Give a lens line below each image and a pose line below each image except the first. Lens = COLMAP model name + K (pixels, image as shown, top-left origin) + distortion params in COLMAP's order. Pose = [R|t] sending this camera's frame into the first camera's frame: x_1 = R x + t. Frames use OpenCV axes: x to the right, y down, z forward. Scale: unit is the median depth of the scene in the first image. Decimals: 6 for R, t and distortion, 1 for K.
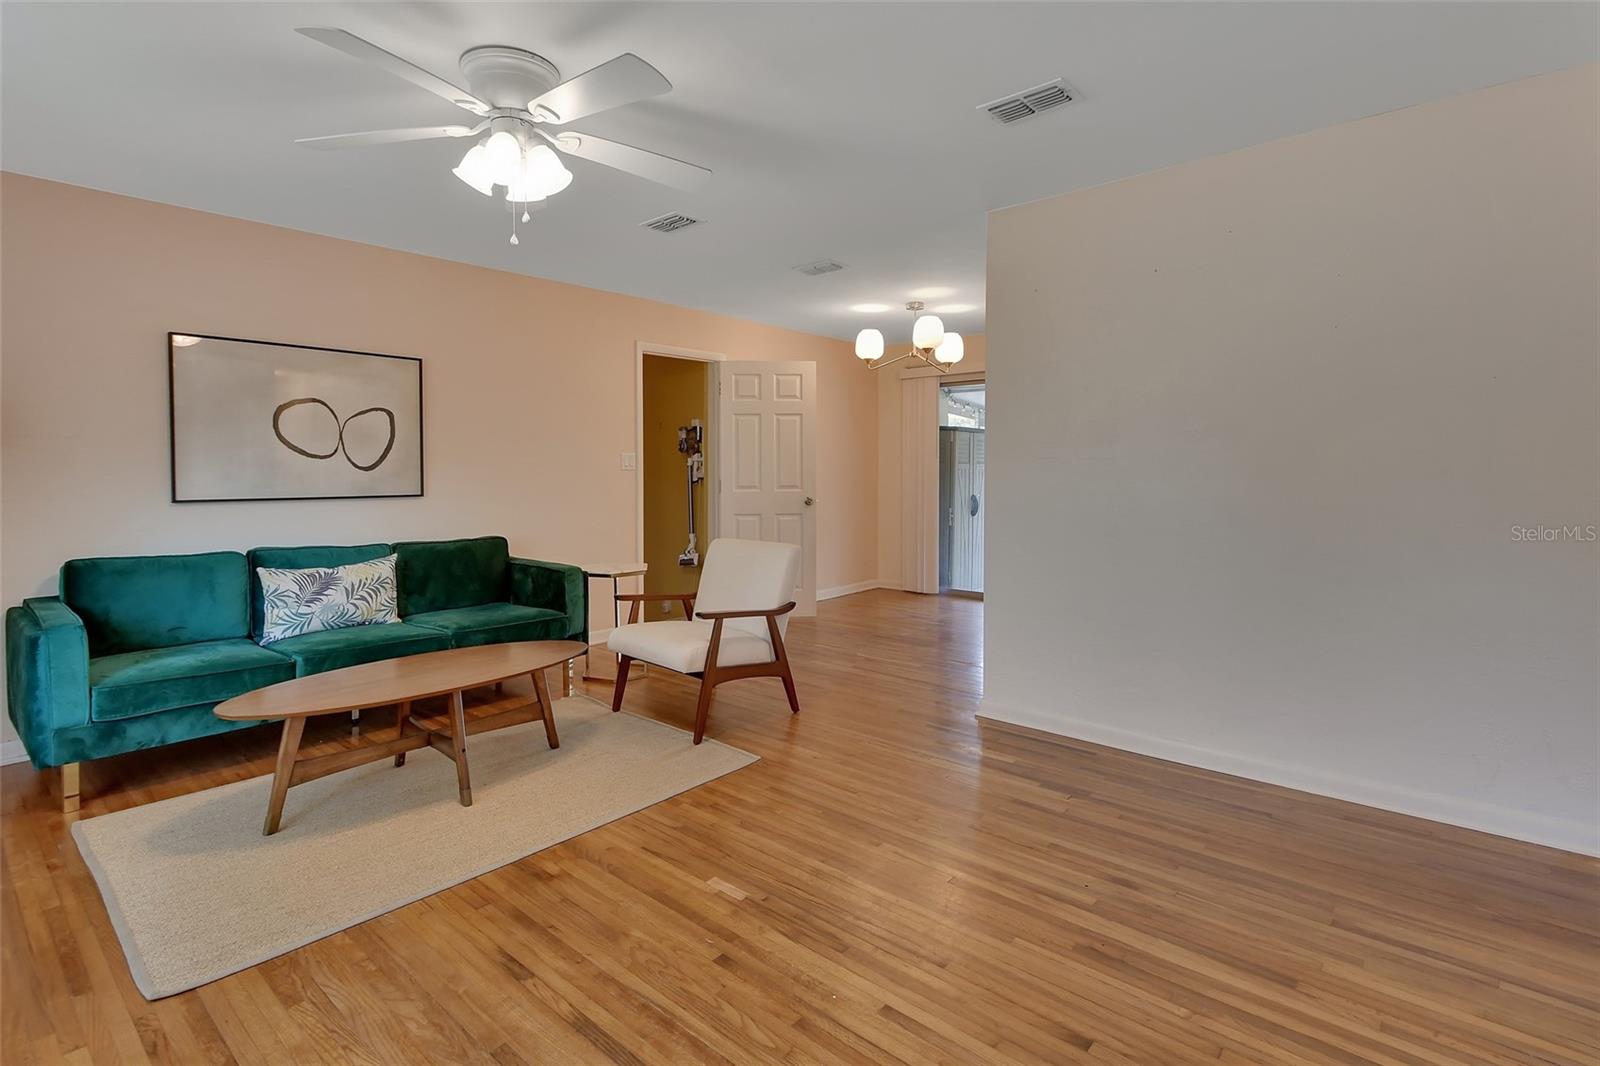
lens RADIAL K [[771.8, 0, 753.0], [0, 771.8, 482.9], [0, 0, 1]] dist [0.001261, 0.000300]
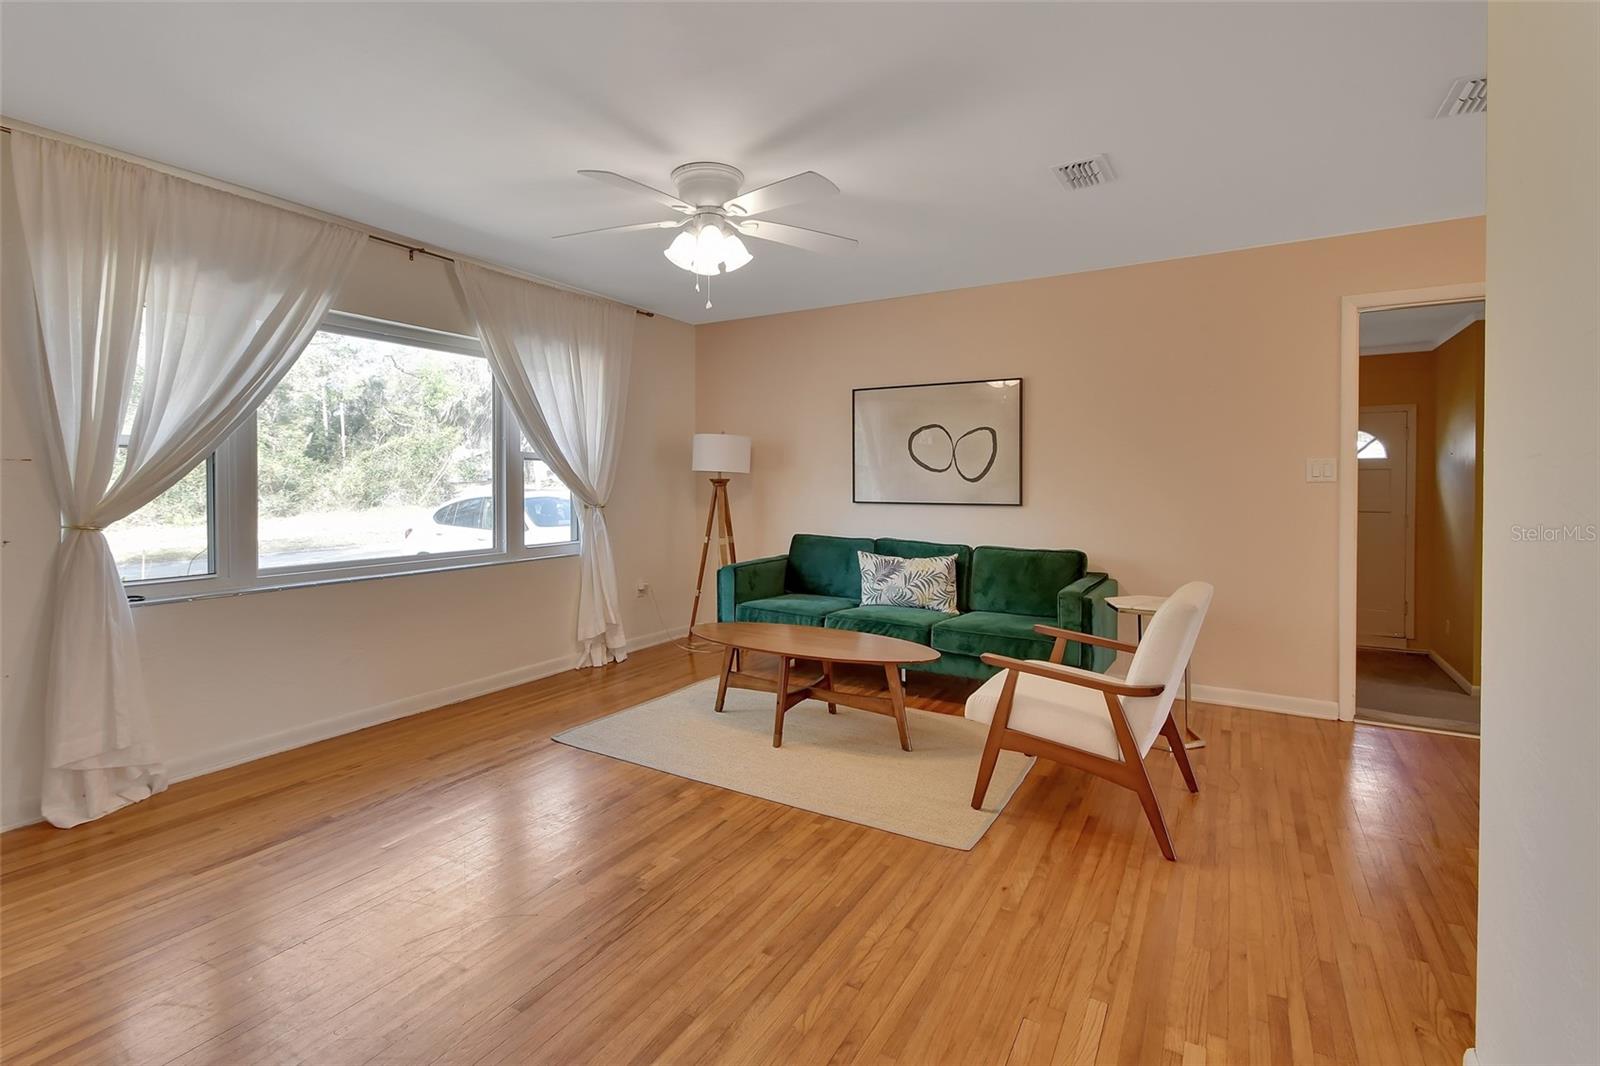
lens RADIAL K [[737.8, 0, 794.8], [0, 737.8, 480.7], [0, 0, 1]] dist [-0.002415, -0.000498]
pose [[0.211685, 0.003952, -0.977330, 0.622370], [-0.019637, 0.999807, -0.000210, -0.014259], [0.977141, 0.019237, 0.211722, 0.584801]]
